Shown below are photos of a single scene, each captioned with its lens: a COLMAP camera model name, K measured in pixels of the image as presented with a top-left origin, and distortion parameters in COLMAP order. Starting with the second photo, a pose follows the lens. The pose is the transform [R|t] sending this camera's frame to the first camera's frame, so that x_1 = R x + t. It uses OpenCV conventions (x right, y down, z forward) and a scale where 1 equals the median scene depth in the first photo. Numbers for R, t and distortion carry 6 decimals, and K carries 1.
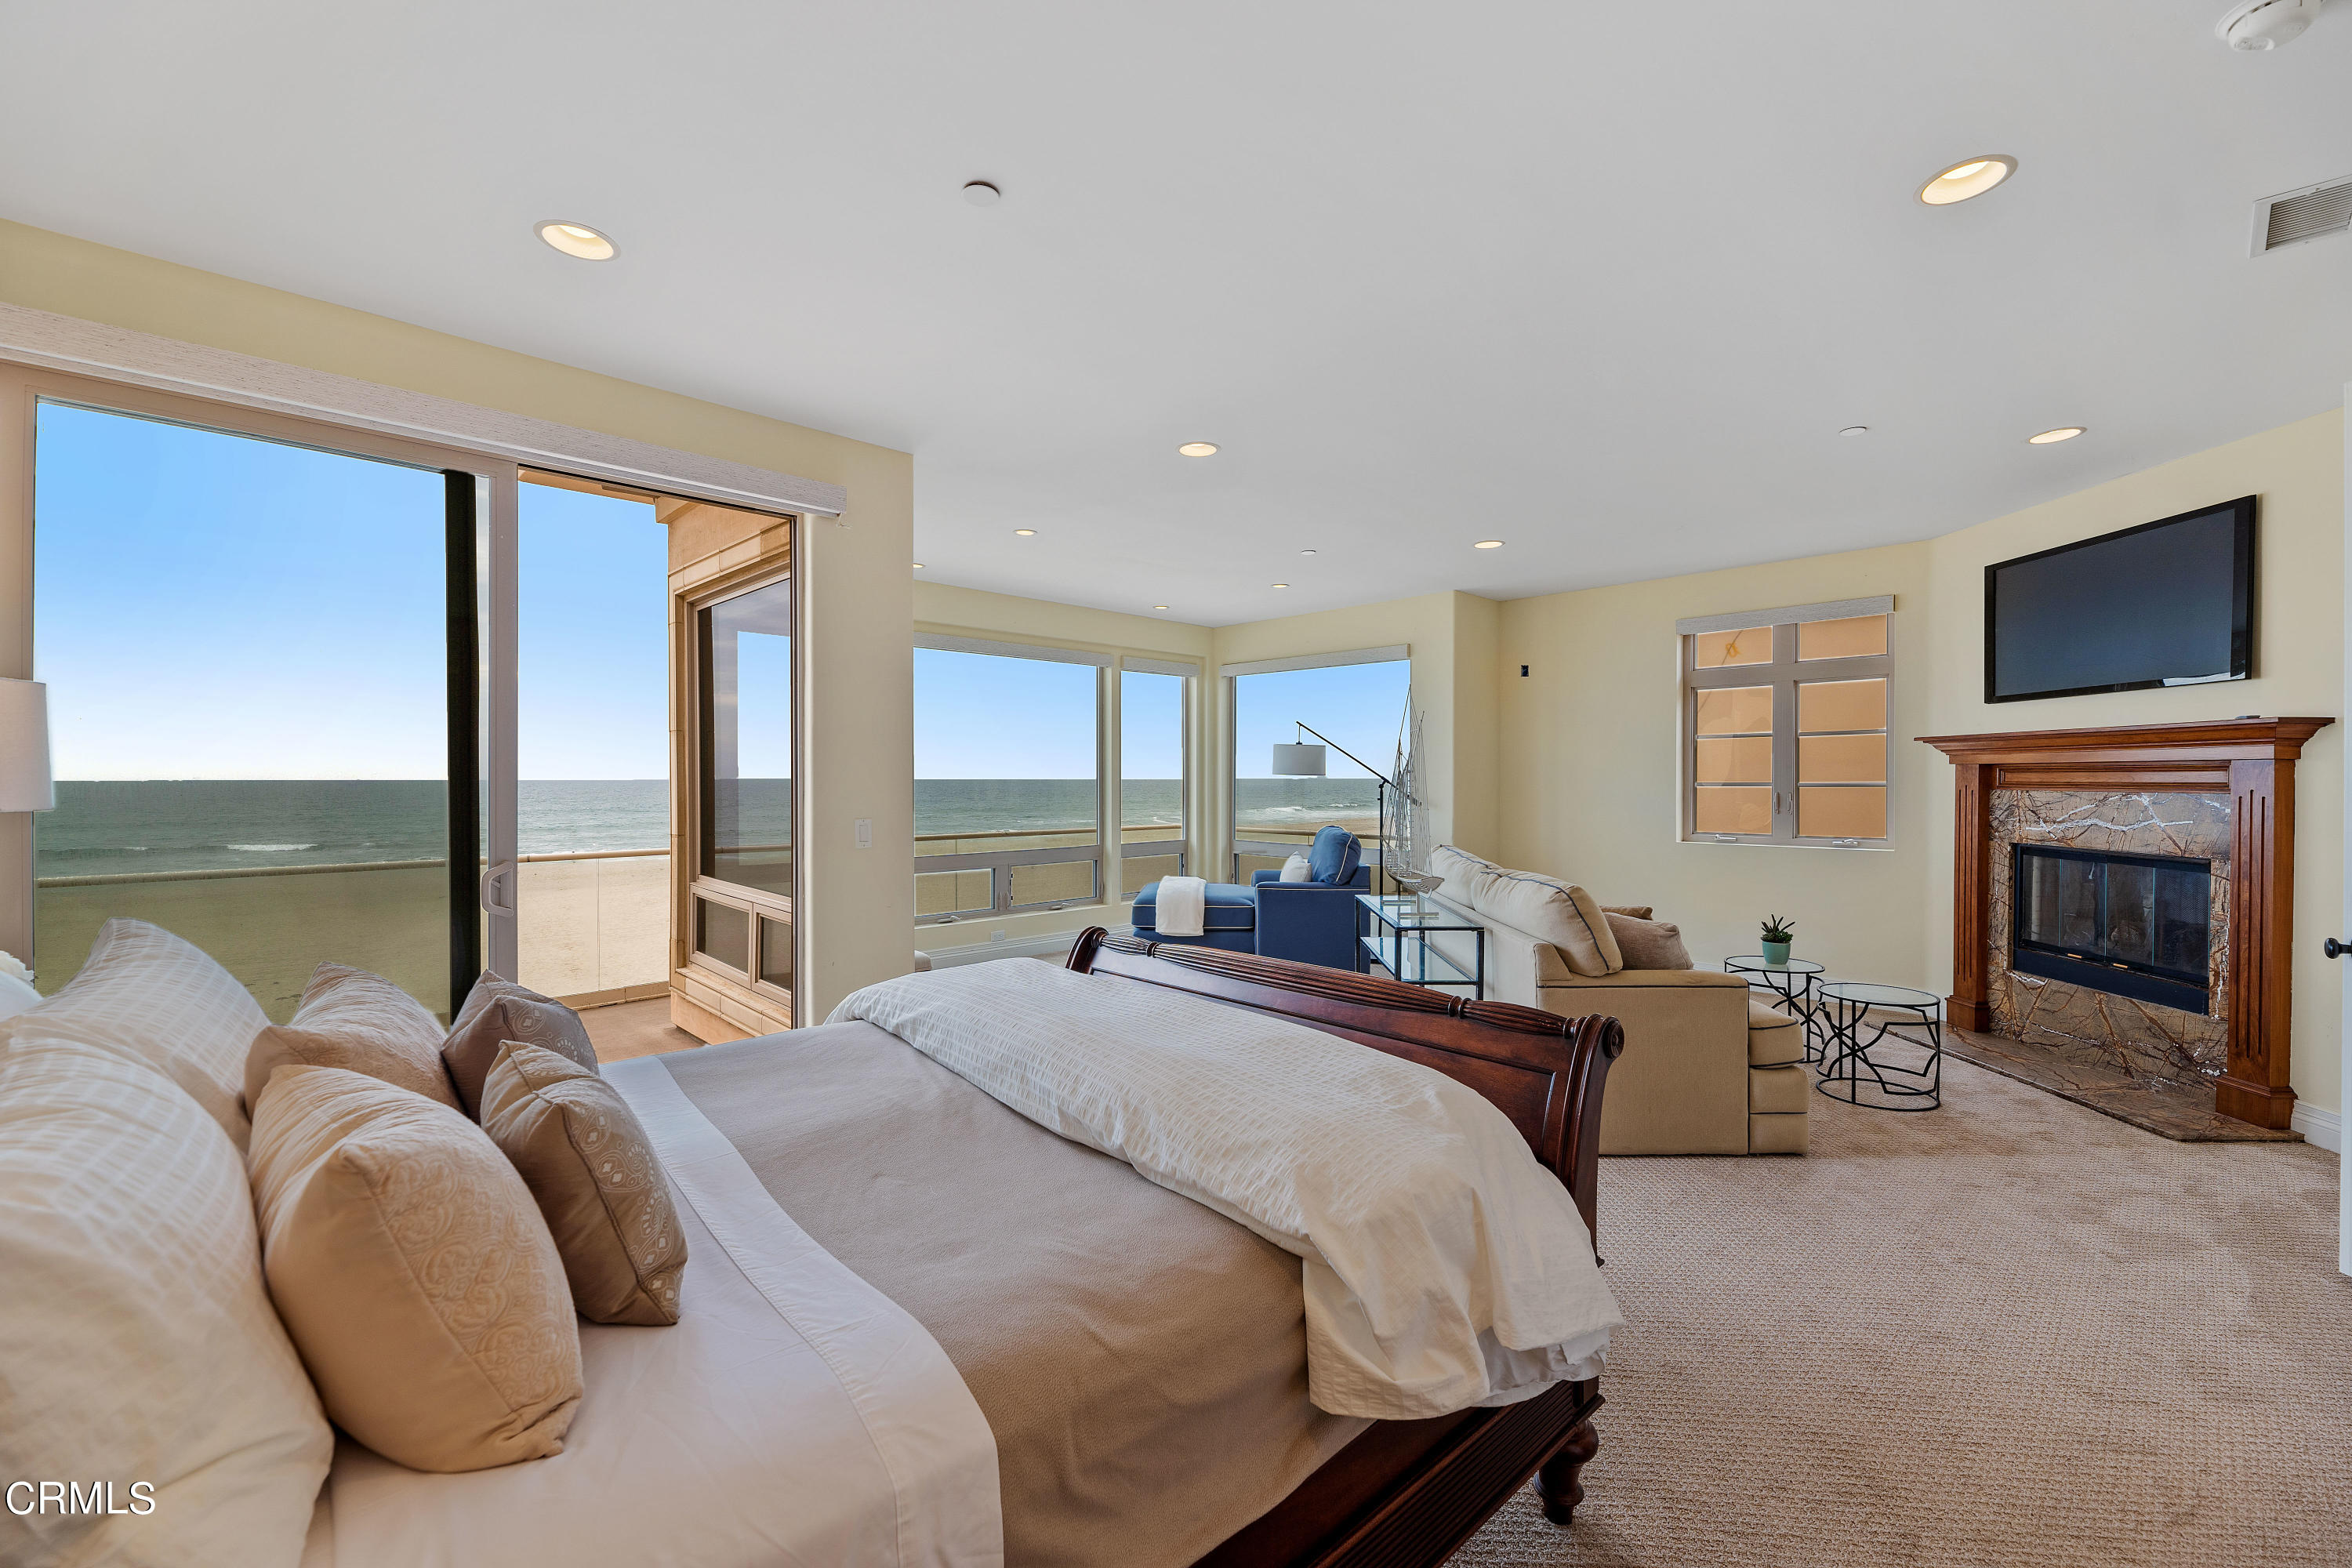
lens RADIAL K [[947.7, 0, 1193.0], [0, 947.7, 787.7], [0, 0, 1]] dist [0.002030, -0.003649]
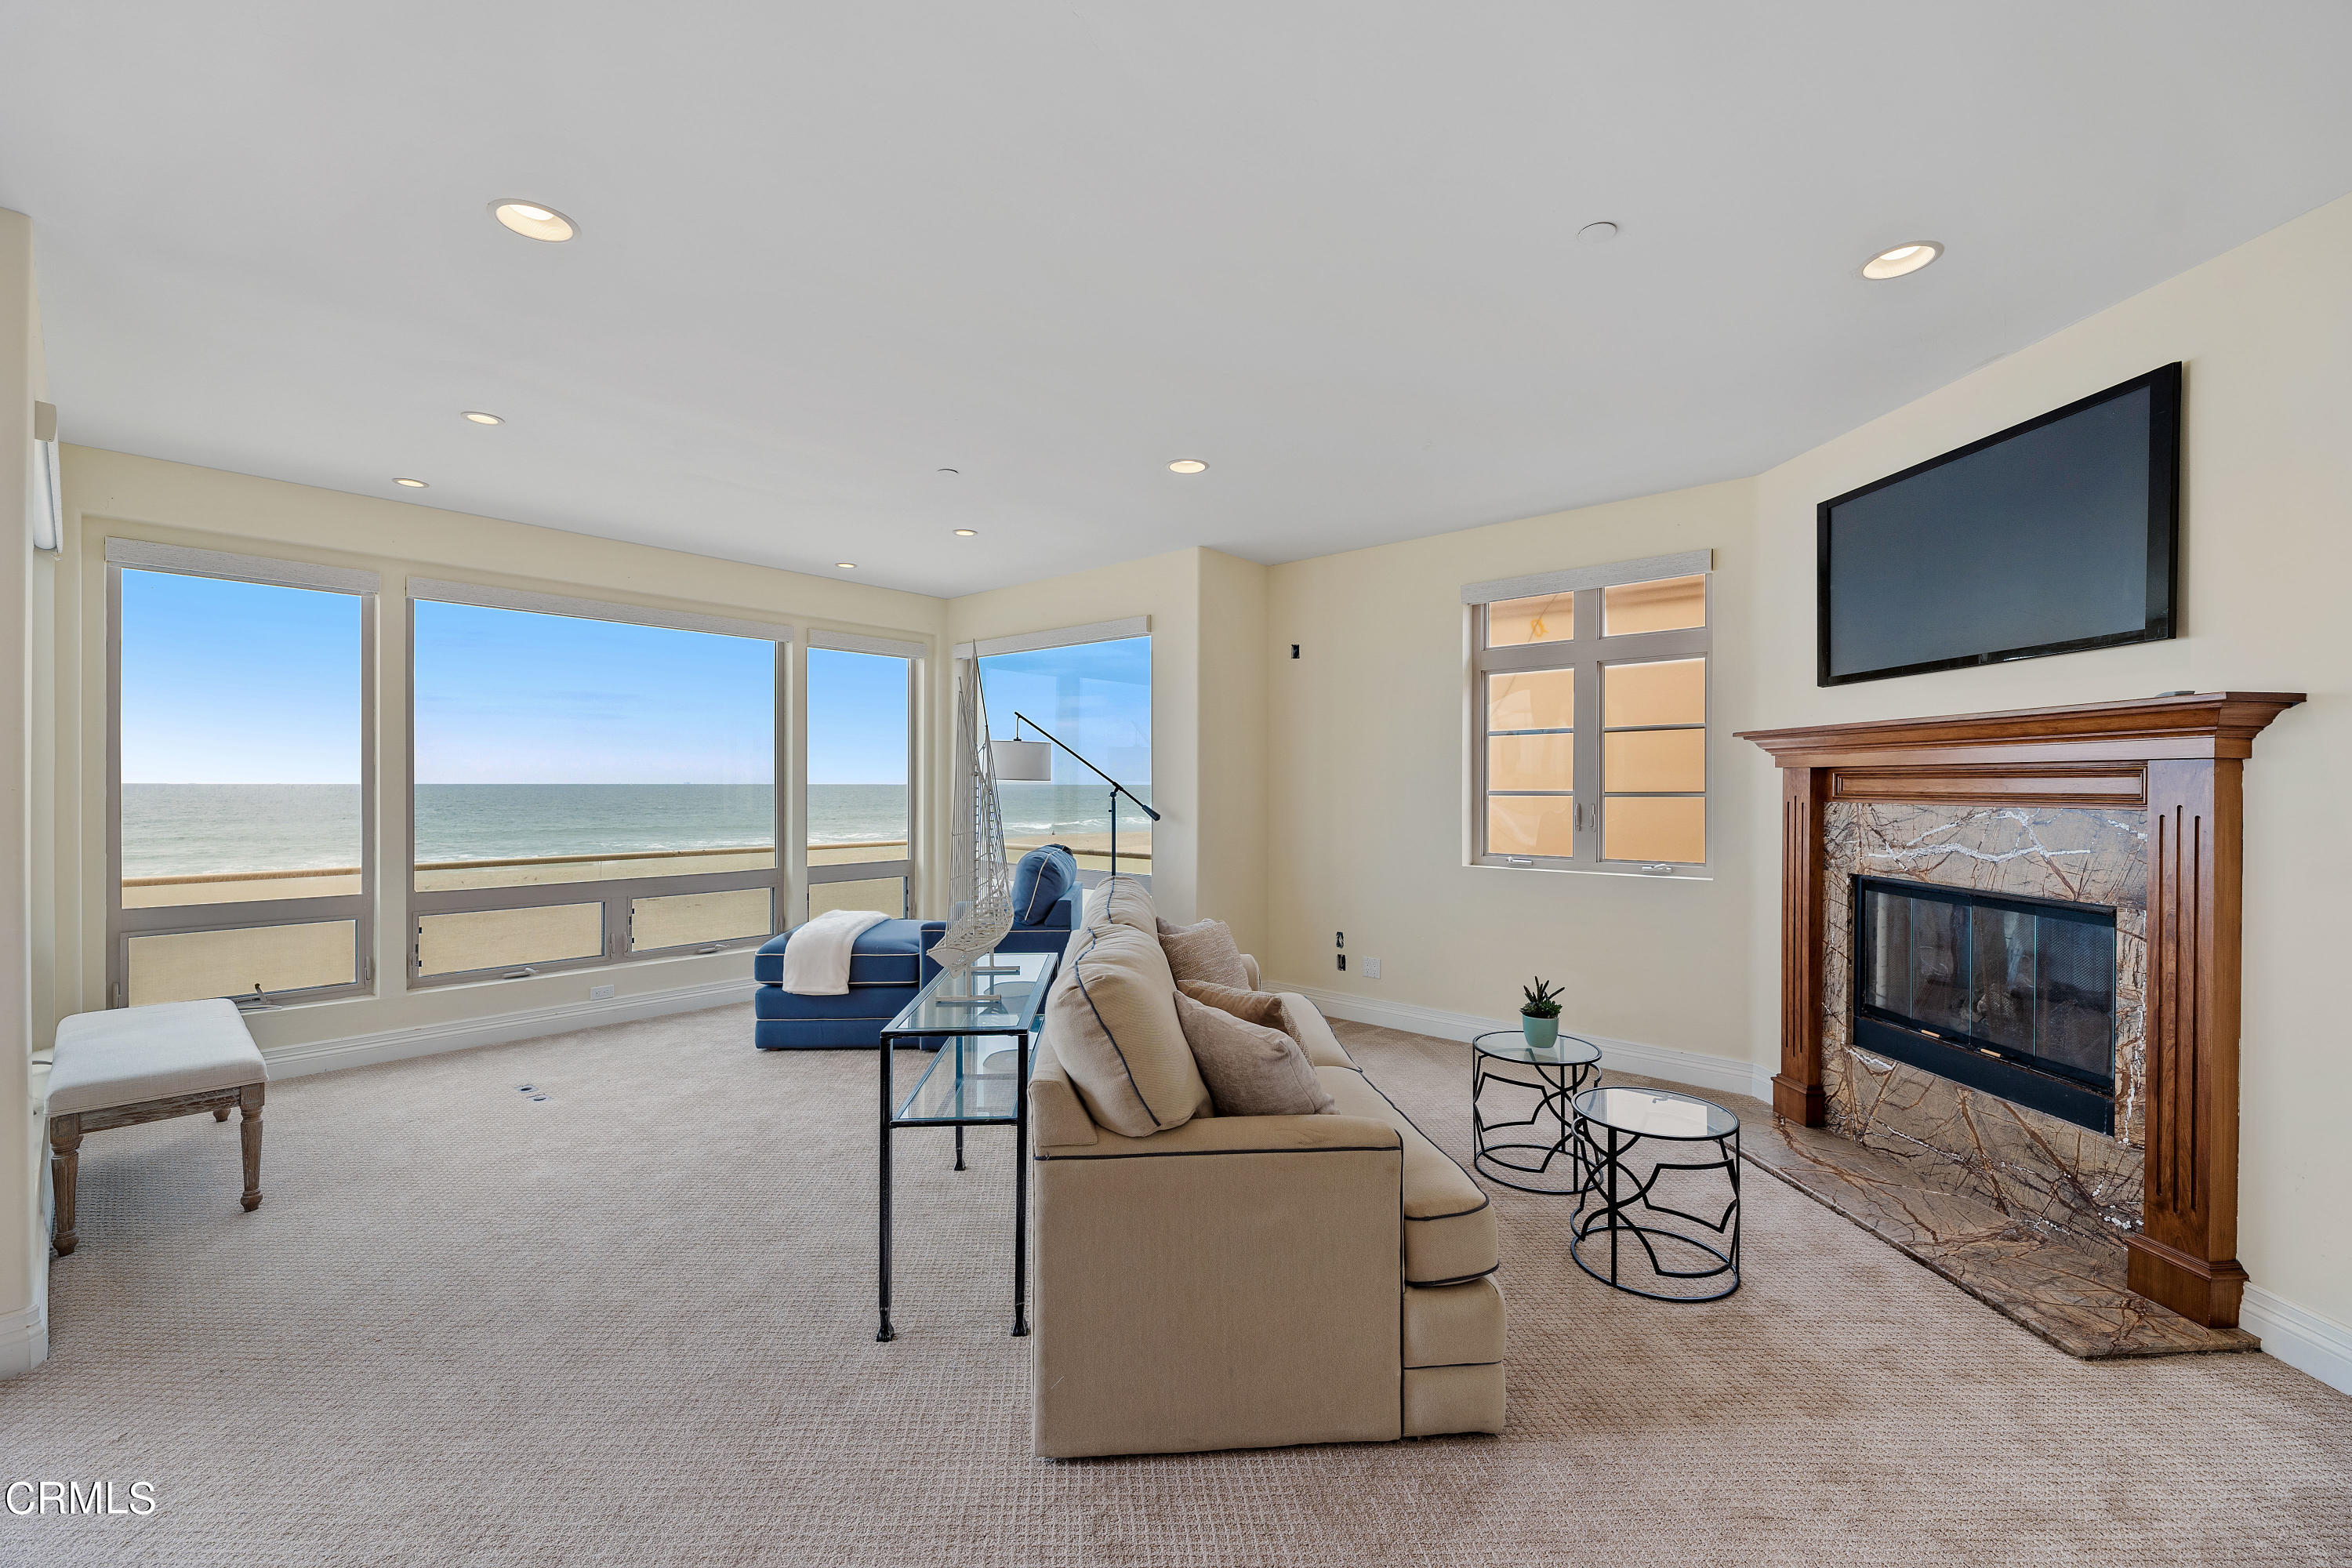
lens RADIAL K [[947.7, 0, 1193.0], [0, 947.7, 787.7], [0, 0, 1]] dist [0.002030, -0.003649]
pose [[0.996219, 0.002411, 0.086838, 0.344661], [-0.001887, 0.999980, -0.006117, -0.004198], [-0.086851, 0.005930, 0.996204, 0.367032]]
